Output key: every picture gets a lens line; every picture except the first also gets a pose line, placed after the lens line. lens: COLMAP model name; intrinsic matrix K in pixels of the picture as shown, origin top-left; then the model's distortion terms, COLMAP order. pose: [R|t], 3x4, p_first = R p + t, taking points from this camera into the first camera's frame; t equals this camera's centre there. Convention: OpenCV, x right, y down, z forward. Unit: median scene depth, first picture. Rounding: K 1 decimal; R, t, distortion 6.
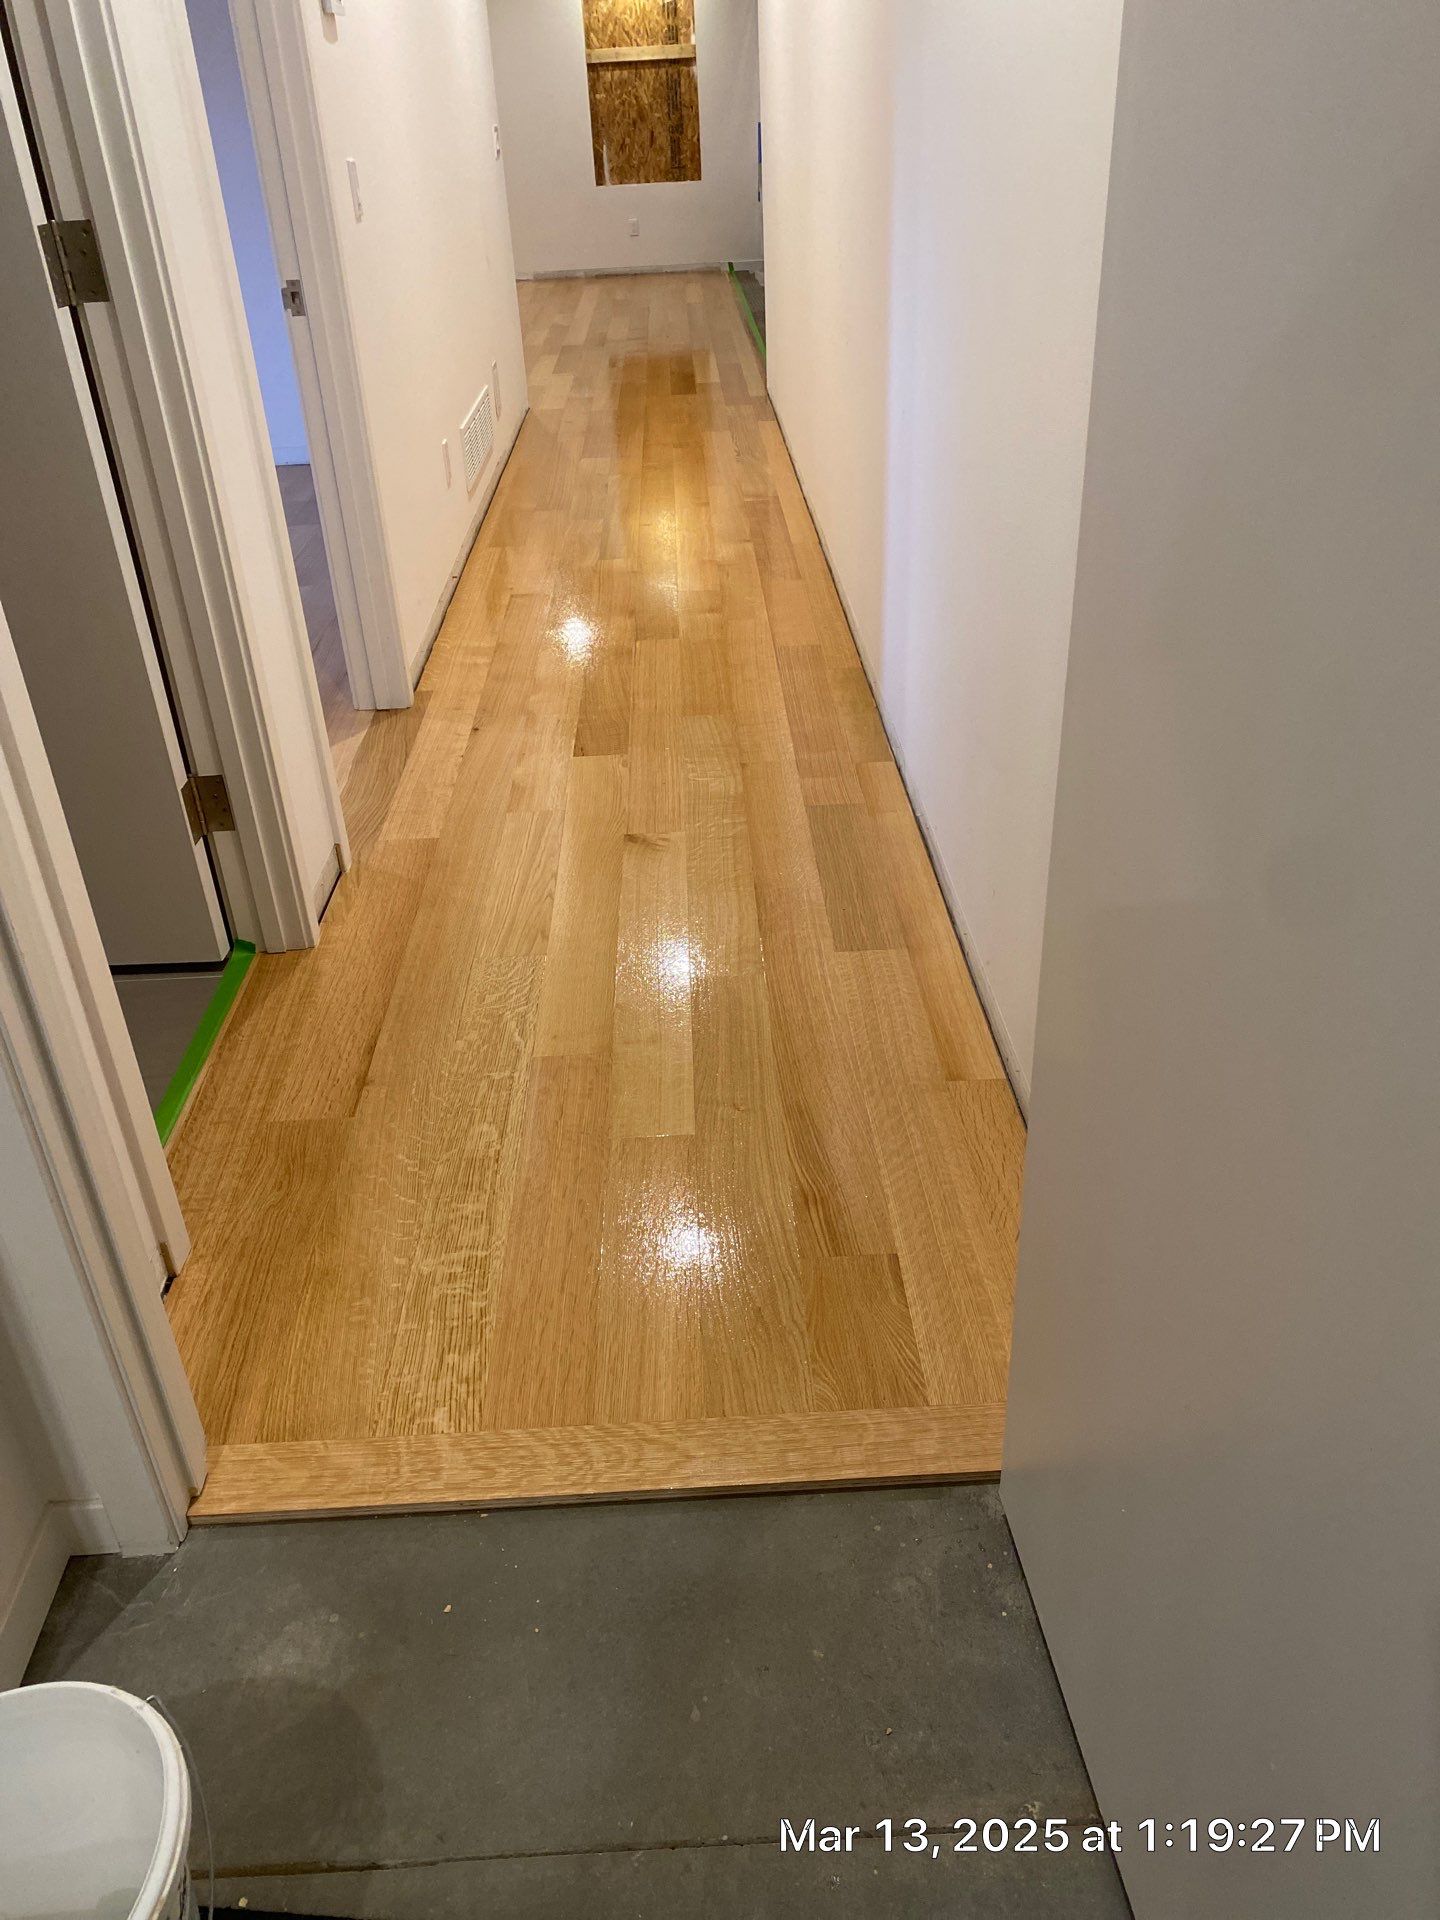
lens RADIAL K [[1452.8, 0, 720.0], [0, 1452.8, 960.0], [0, 0, 1]] dist [0.068896, -0.092264]
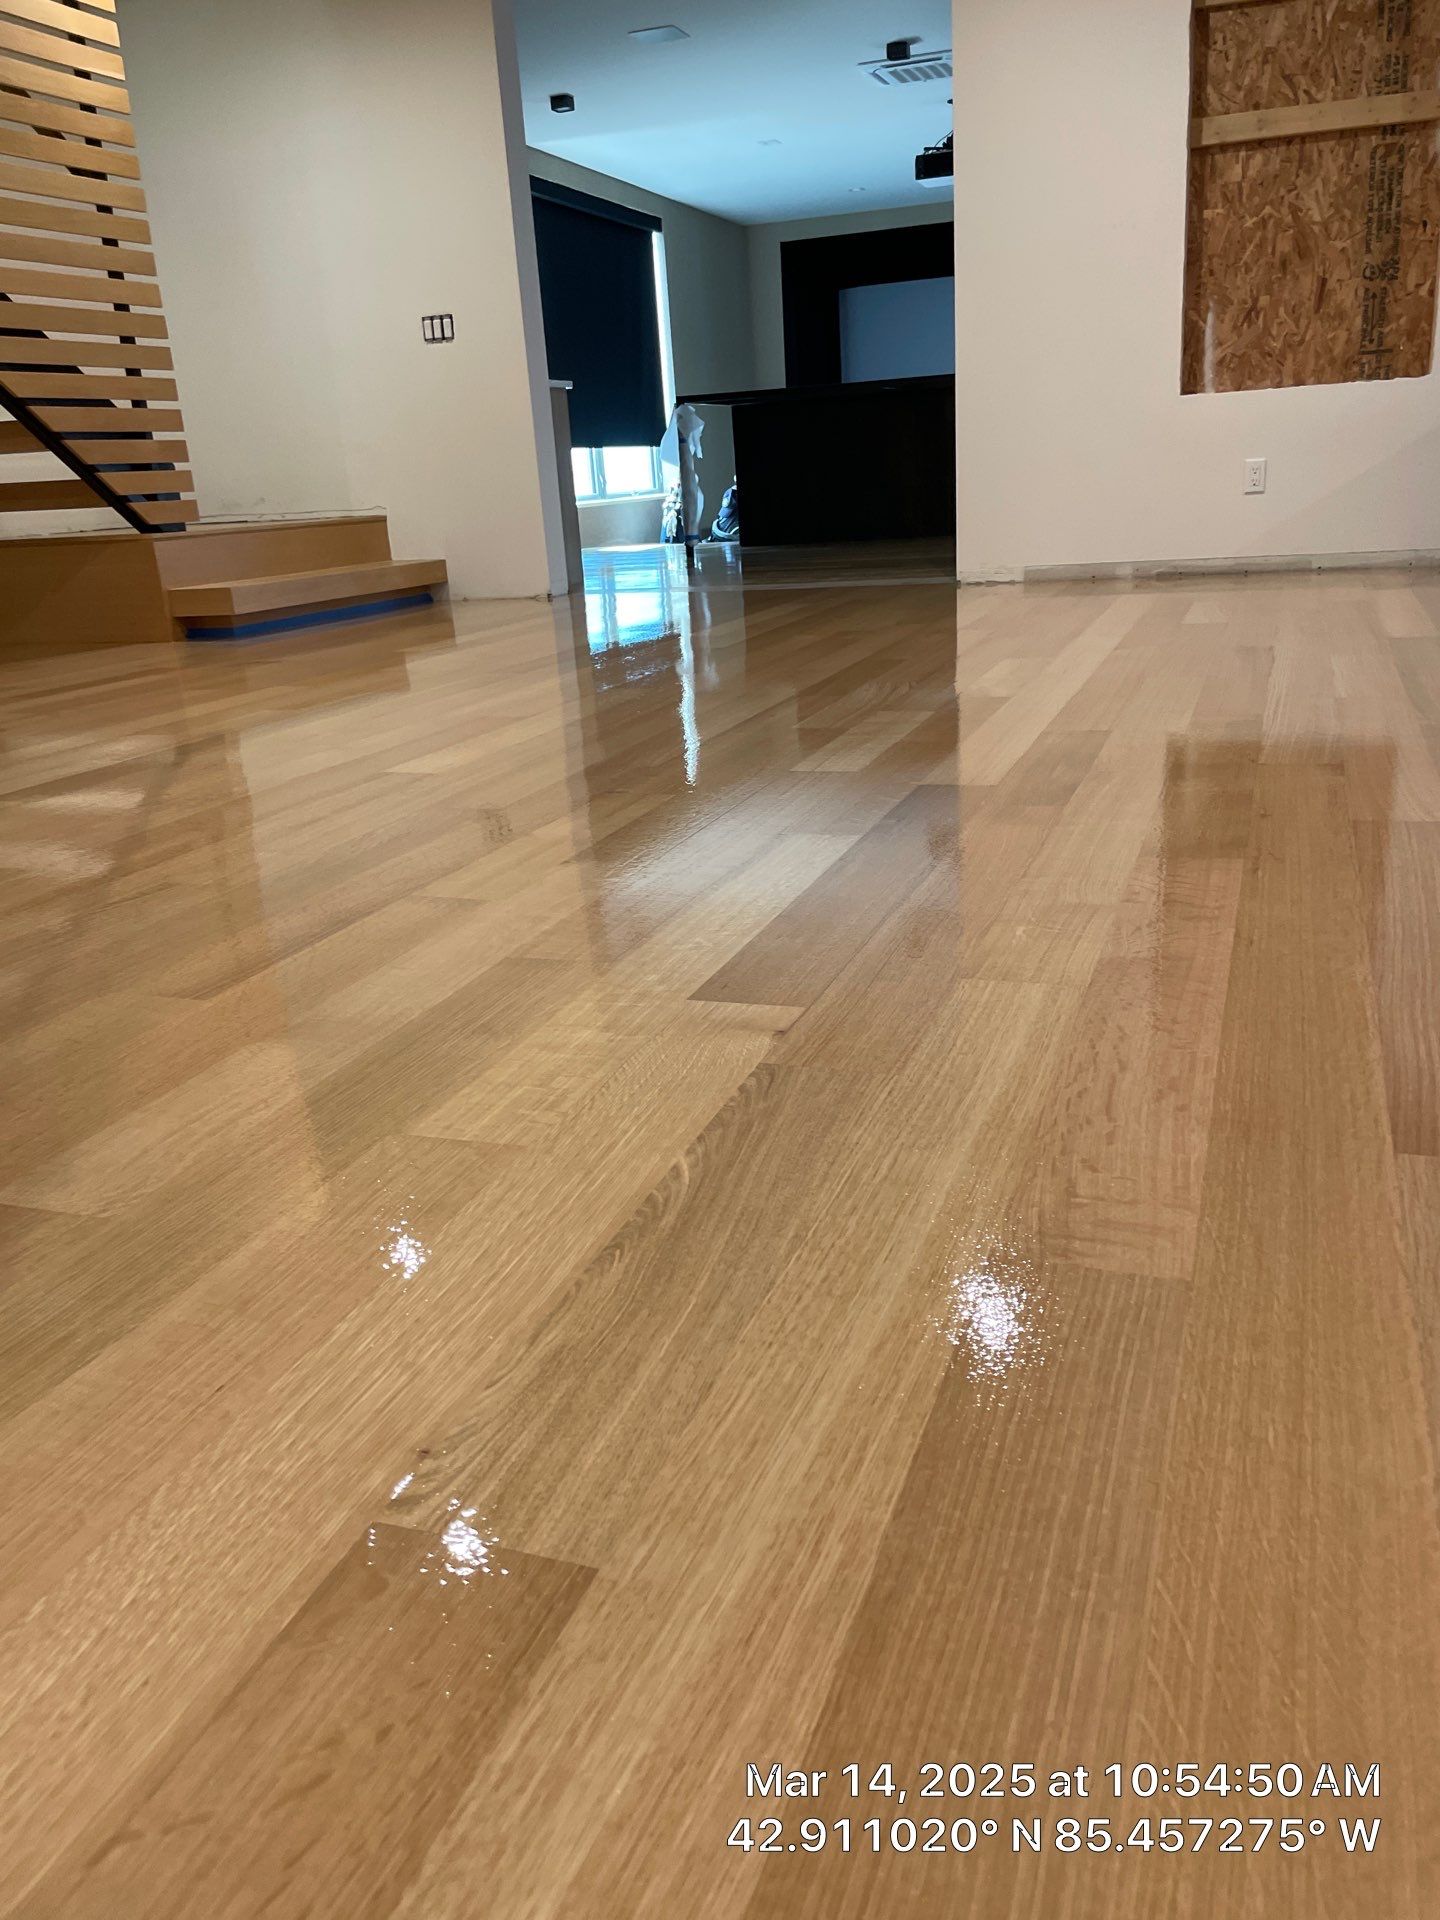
lens RADIAL K [[1452.8, 0, 720.0], [0, 1452.8, 960.0], [0, 0, 1]] dist [0.068896, -0.092264]
pose [[0.928515, 0.102022, -0.357002, -0.035677], [-0.163938, 0.975358, -0.147650, -0.261541], [0.333142, 0.195621, 0.922361, 0.562717]]
